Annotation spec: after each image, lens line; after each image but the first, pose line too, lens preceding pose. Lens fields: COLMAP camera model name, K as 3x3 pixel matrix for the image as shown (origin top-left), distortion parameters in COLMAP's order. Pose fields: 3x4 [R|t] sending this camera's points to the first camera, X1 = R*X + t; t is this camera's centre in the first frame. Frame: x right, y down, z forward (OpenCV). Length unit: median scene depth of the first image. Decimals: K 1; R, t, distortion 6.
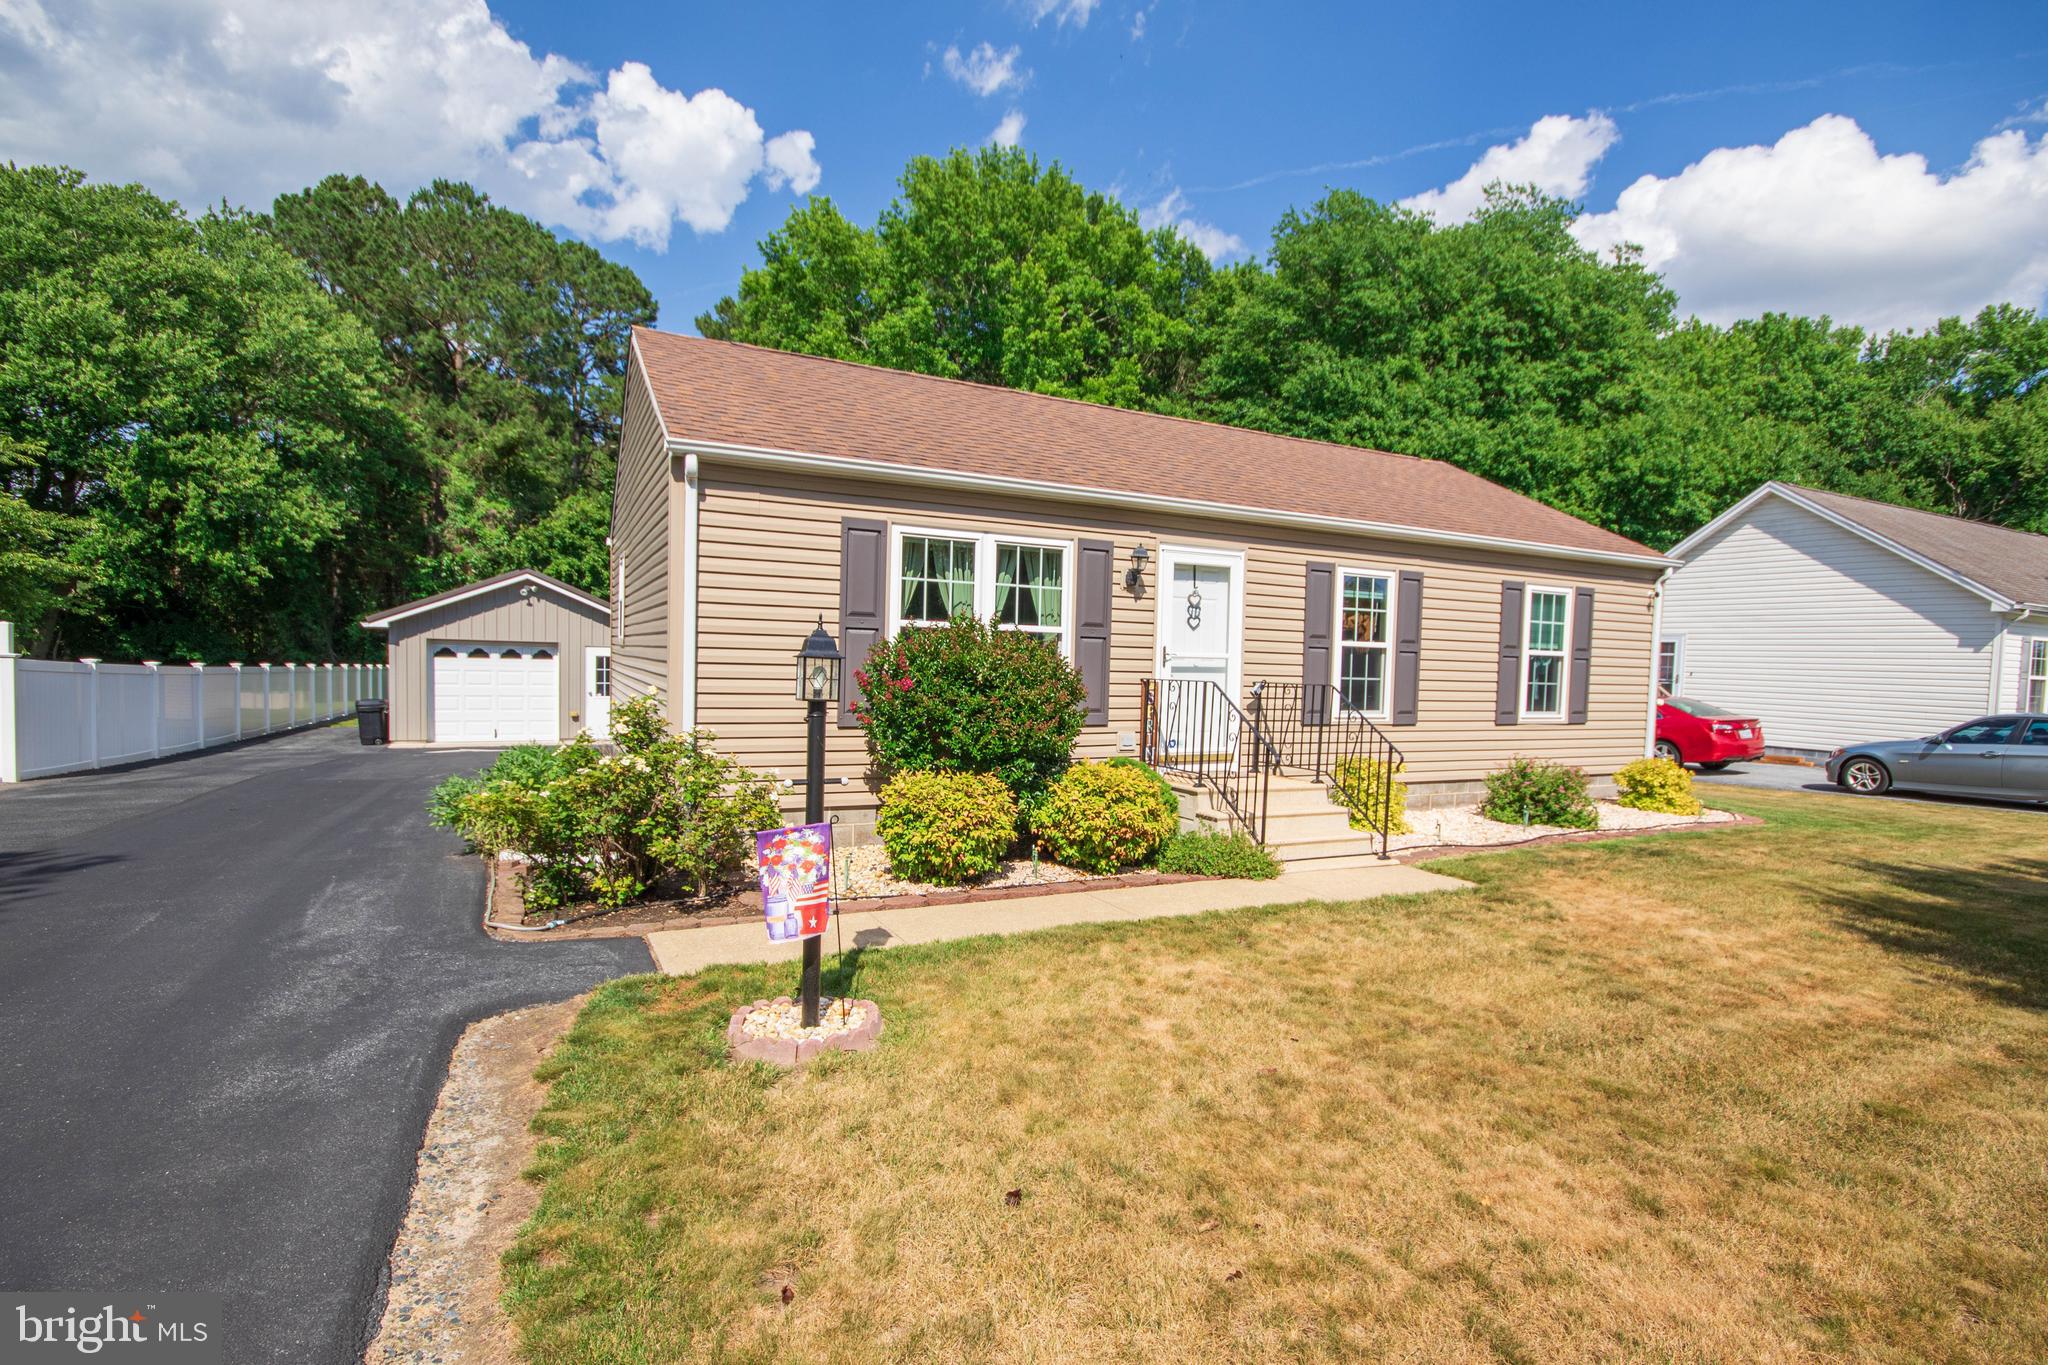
lens RADIAL K [[964.4, 0, 1032.9], [0, 964.4, 709.8], [0, 0, 1]] dist [-0.004421, -0.007979]
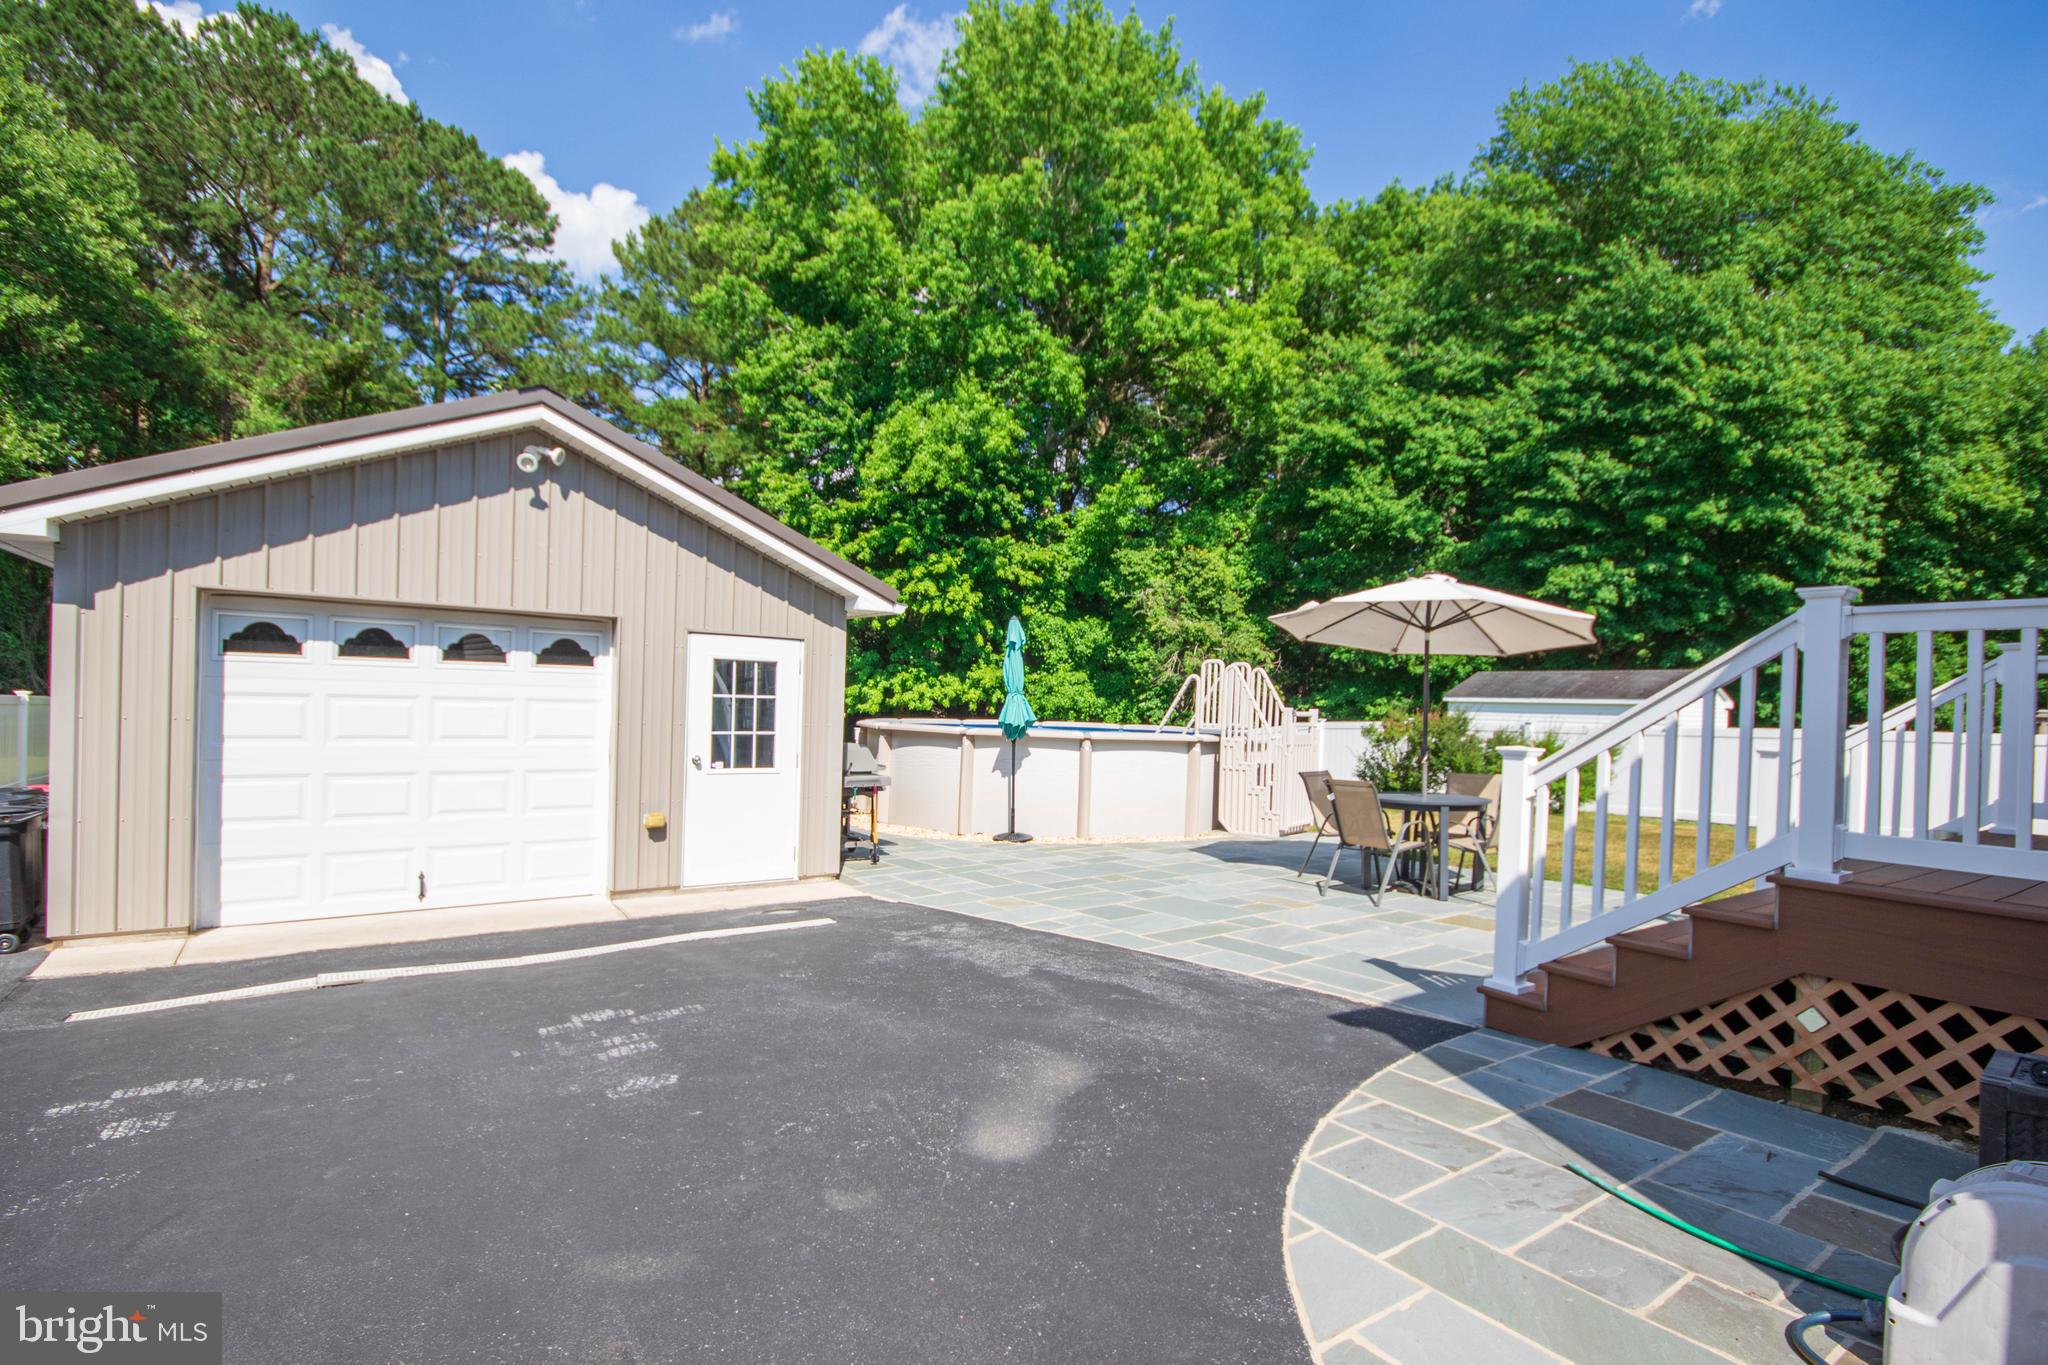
lens RADIAL K [[964.4, 0, 1032.9], [0, 964.4, 709.8], [0, 0, 1]] dist [-0.004421, -0.007979]
pose [[0.988471, -0.001462, 0.151406, -0.248144], [0.007696, 0.999146, -0.040601, -0.013194], [-0.151217, 0.041298, 0.987637, 0.395956]]
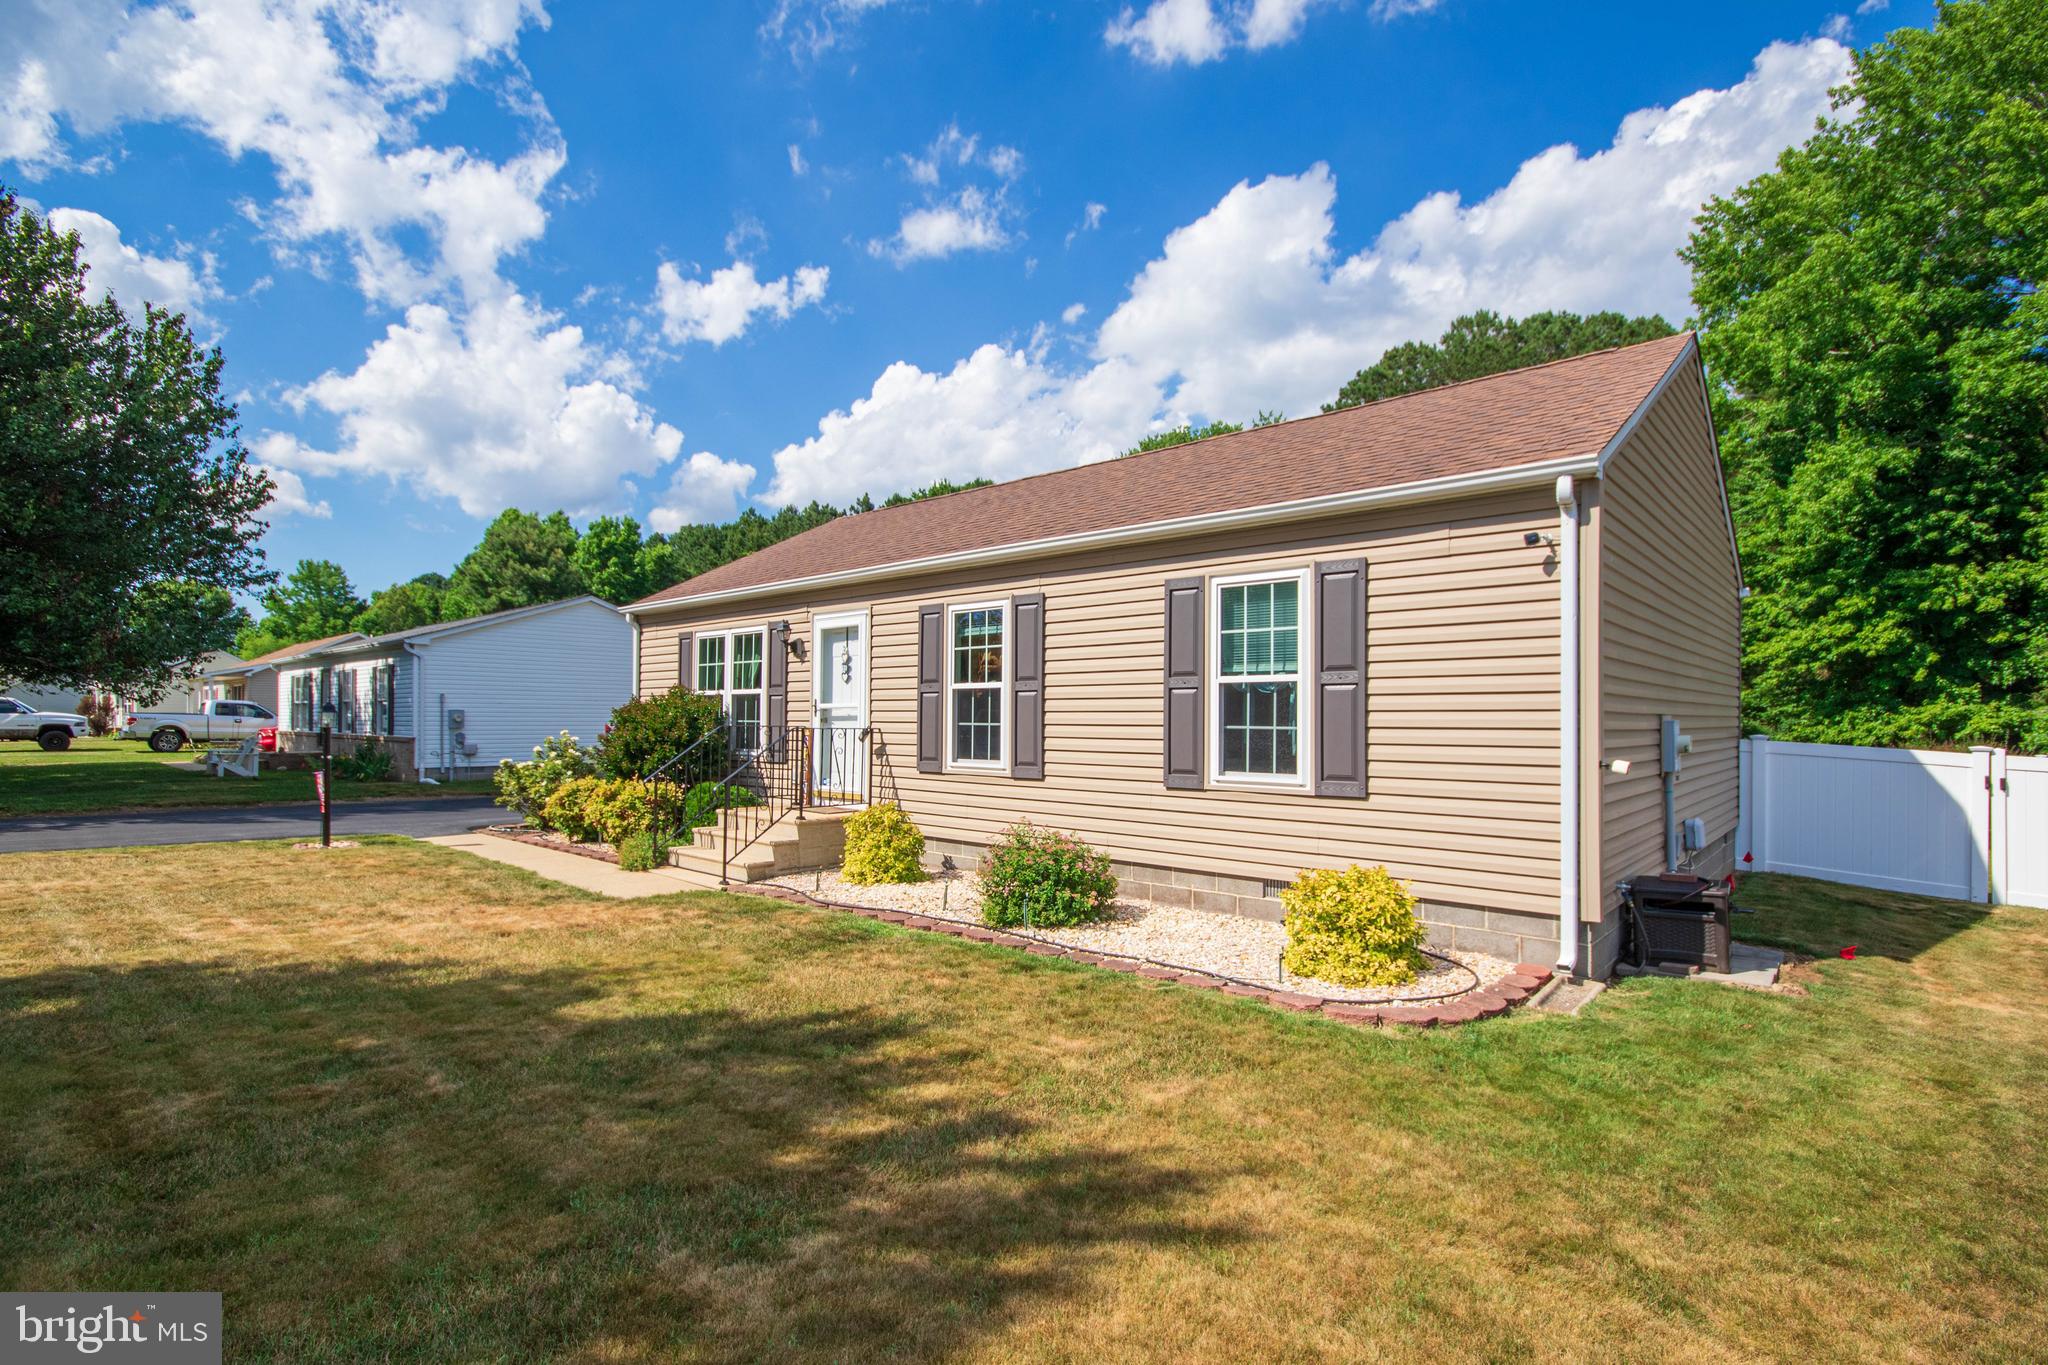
lens RADIAL K [[964.7, 0, 1033.2], [0, 964.7, 709.5], [0, 0, 1]] dist [0.001677, -0.007210]
pose [[0.367690, -0.038154, -0.929165, 0.379561], [-0.043993, 0.997326, -0.058362, 0.001590], [0.928907, 0.062336, 0.365028, 0.227063]]
